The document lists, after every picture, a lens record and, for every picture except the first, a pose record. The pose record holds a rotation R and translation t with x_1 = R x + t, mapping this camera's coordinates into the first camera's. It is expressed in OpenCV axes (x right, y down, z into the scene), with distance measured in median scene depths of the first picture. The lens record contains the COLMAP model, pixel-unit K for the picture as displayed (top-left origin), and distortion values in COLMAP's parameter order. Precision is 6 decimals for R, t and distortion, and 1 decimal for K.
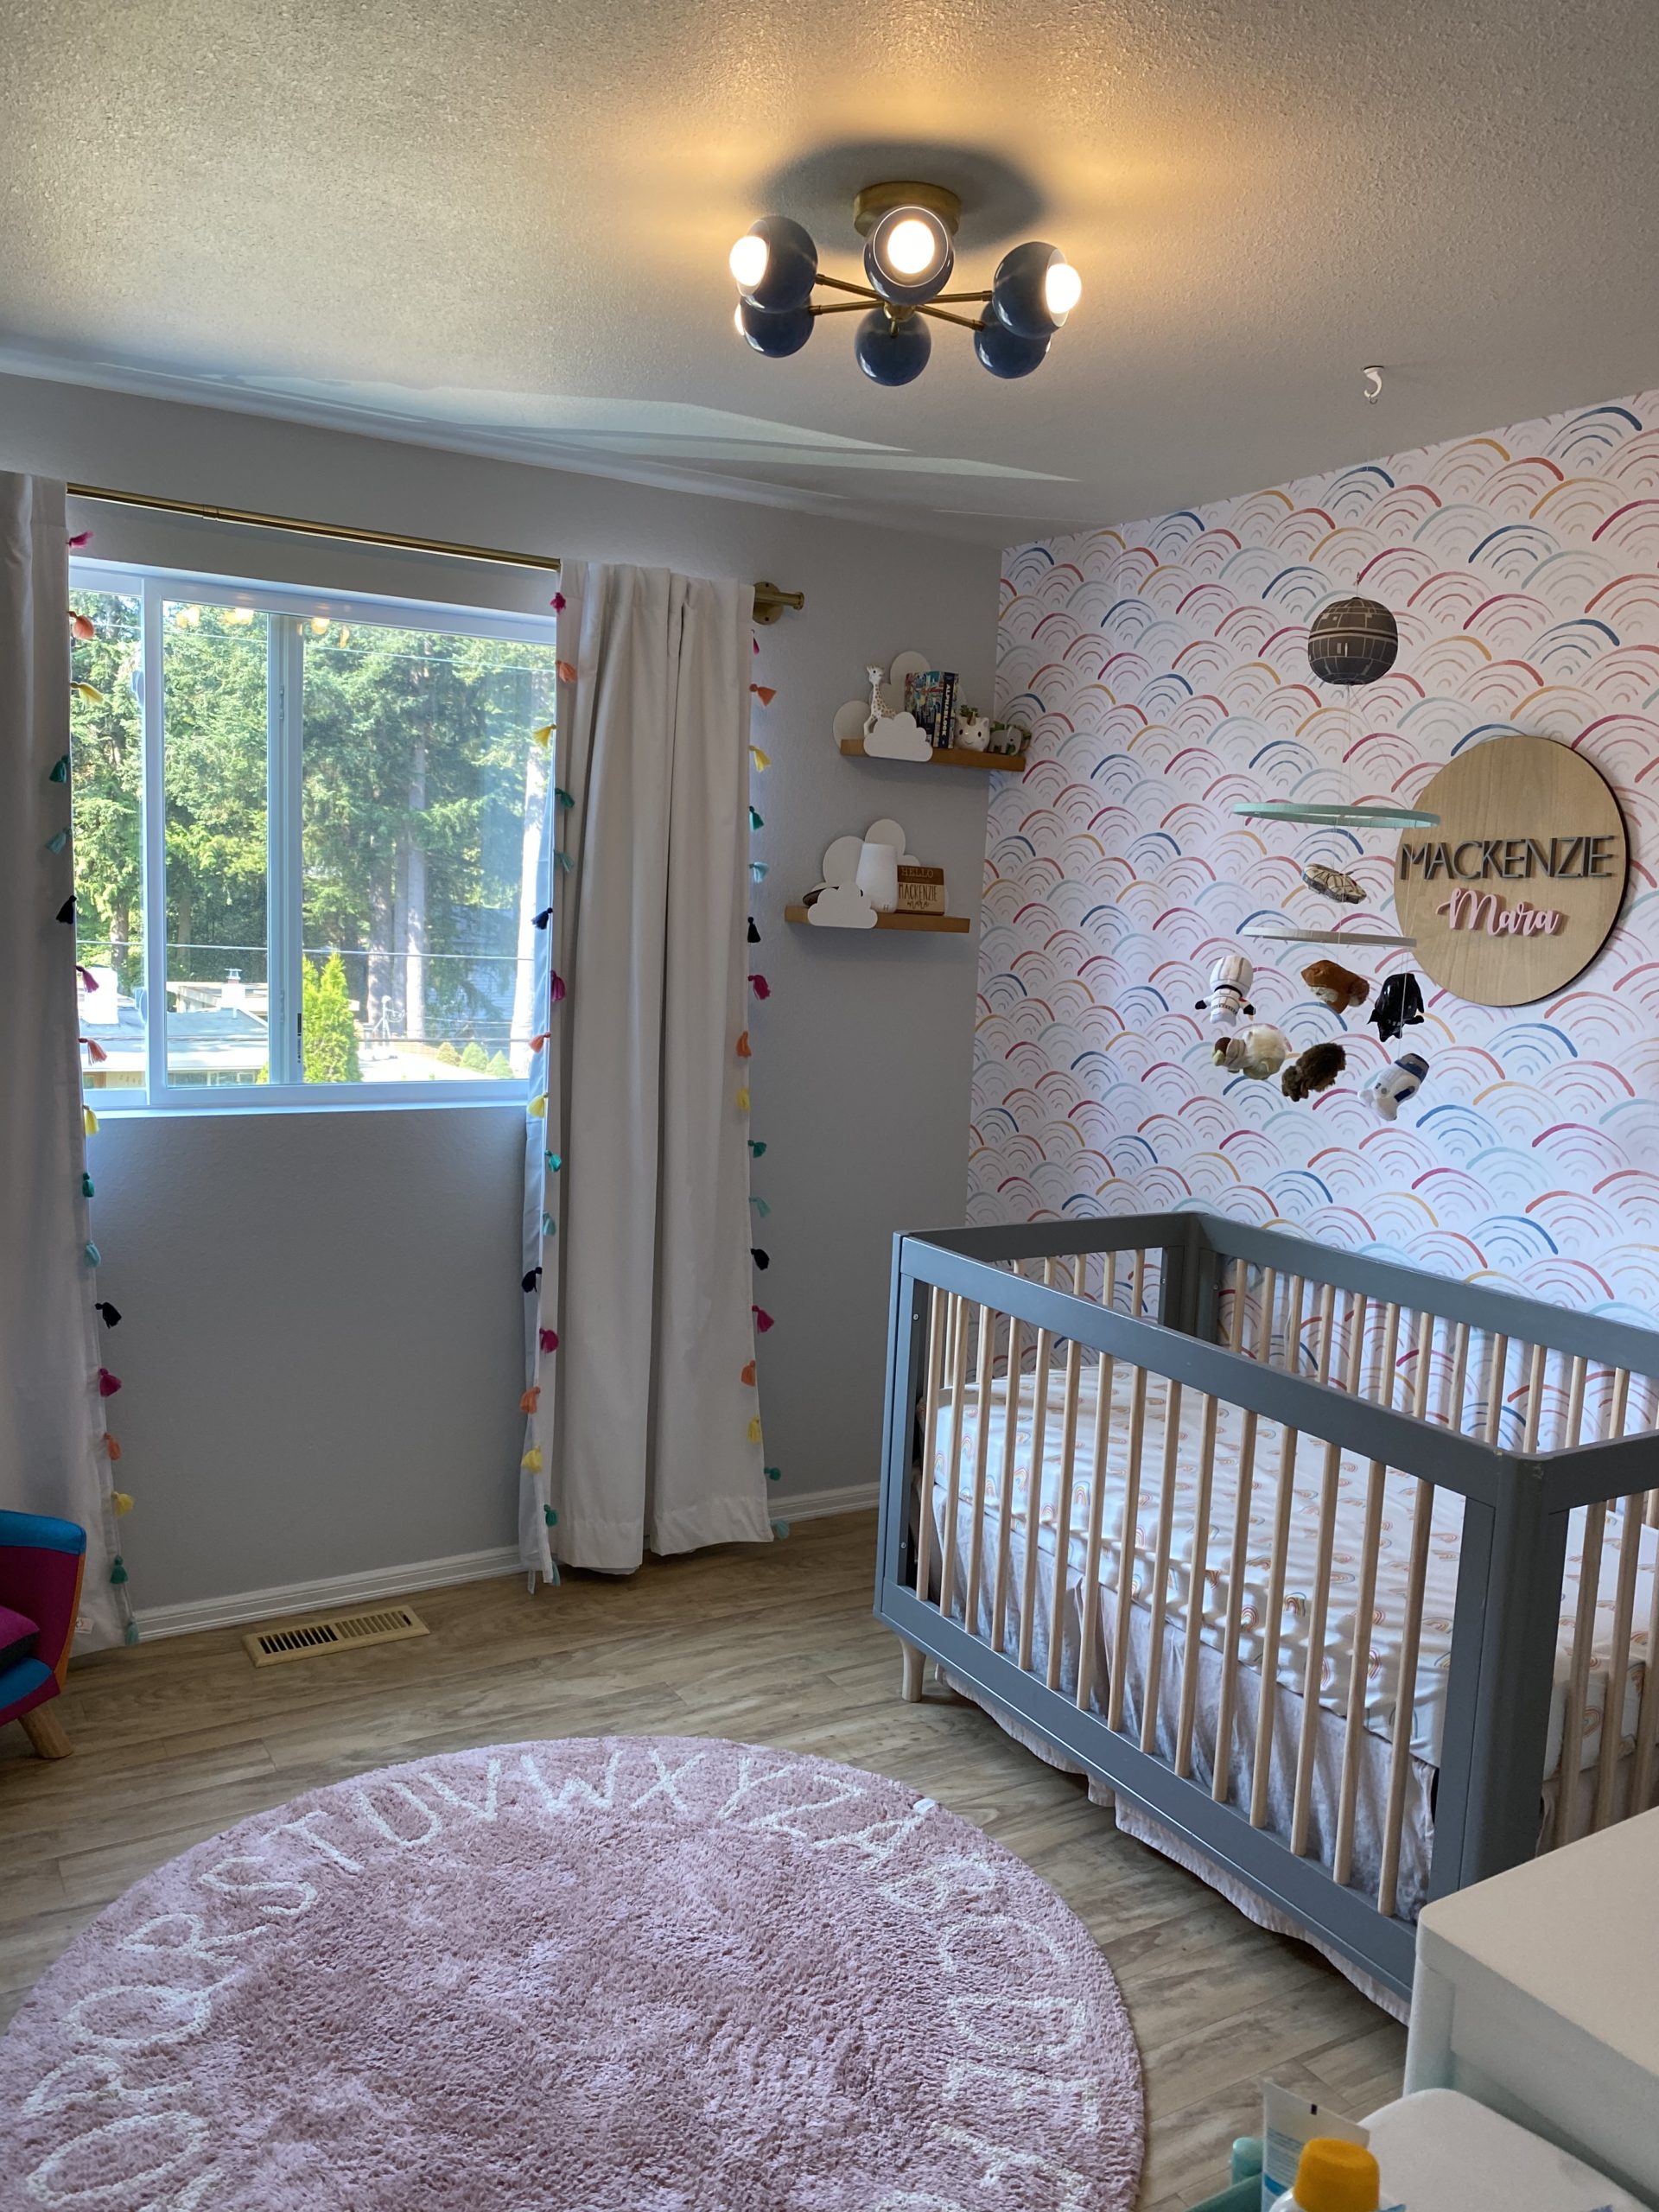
lens RADIAL K [[1671.6, 0, 822.6], [0, 1671.6, 1105.5], [0, 0, 1]] dist [0.016646, 0.002123]
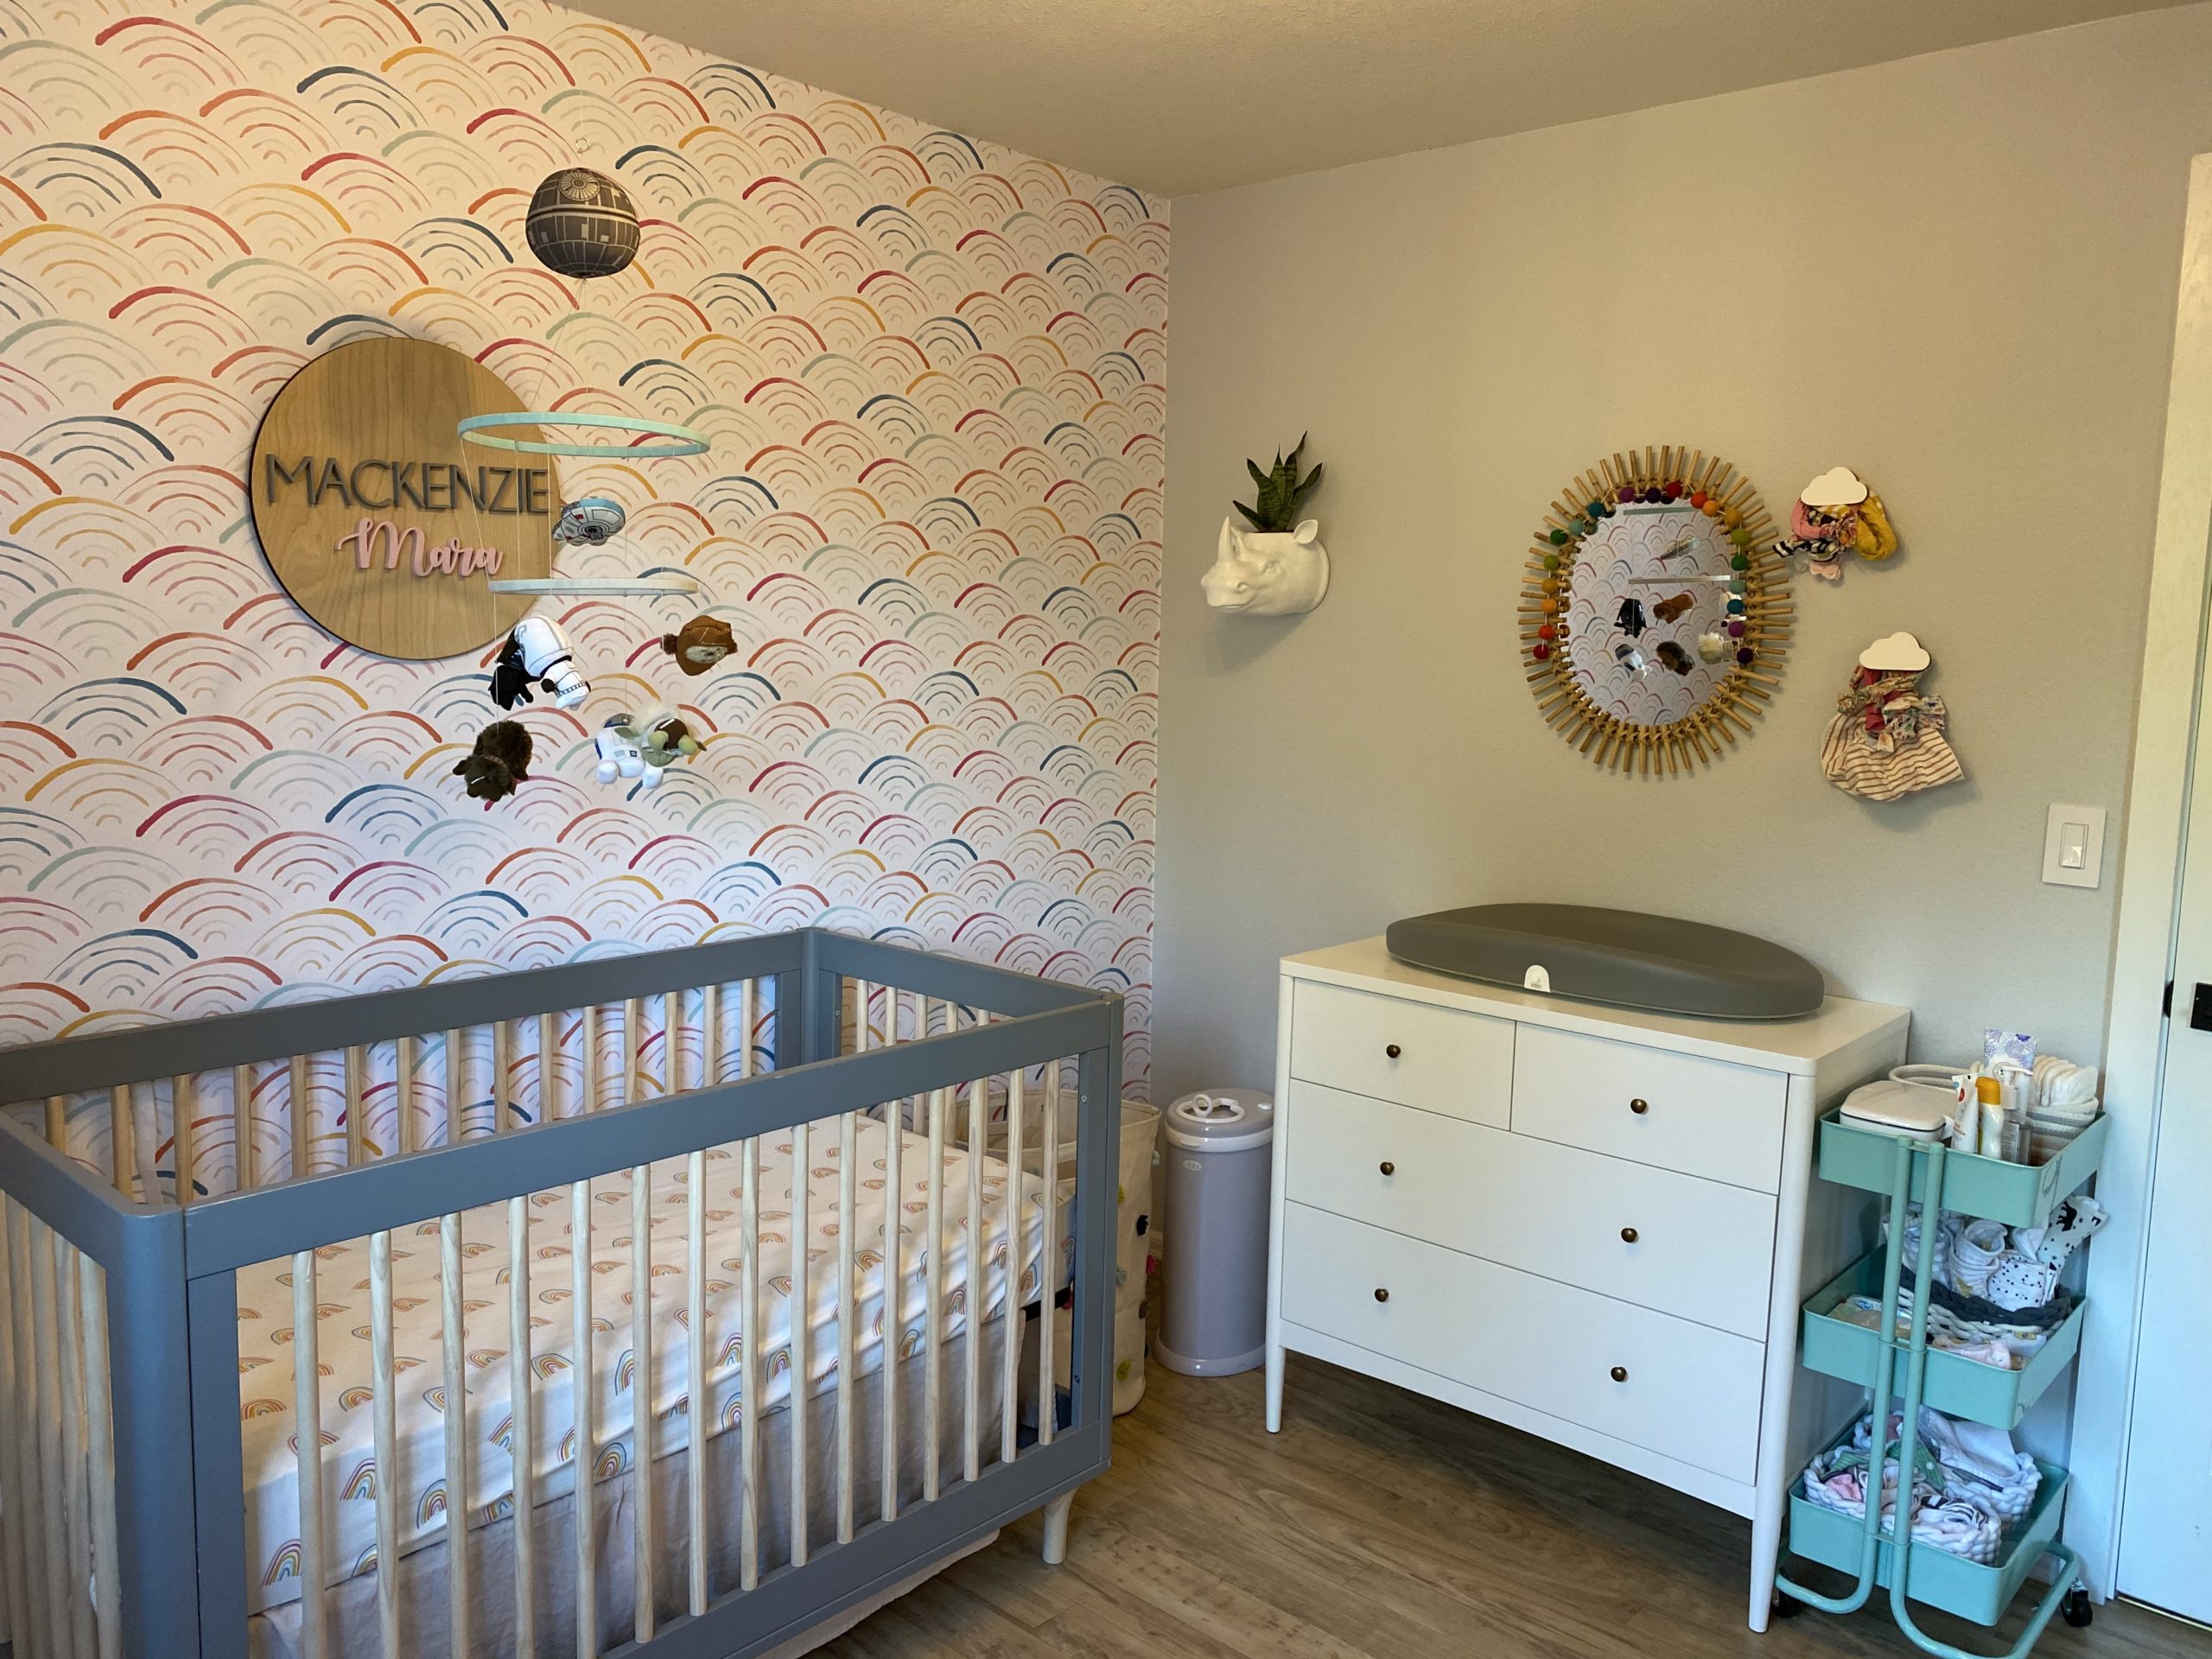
lens RADIAL K [[1671.6, 0, 1146.9], [0, 1671.6, 826.5], [0, 0, 1]] dist [0.016646, 0.002123]
pose [[-0.302624, -0.165133, 0.938696, -0.533345], [0.082577, 0.976631, 0.198428, -0.116705], [-0.949526, 0.137564, -0.281915, 0.912295]]
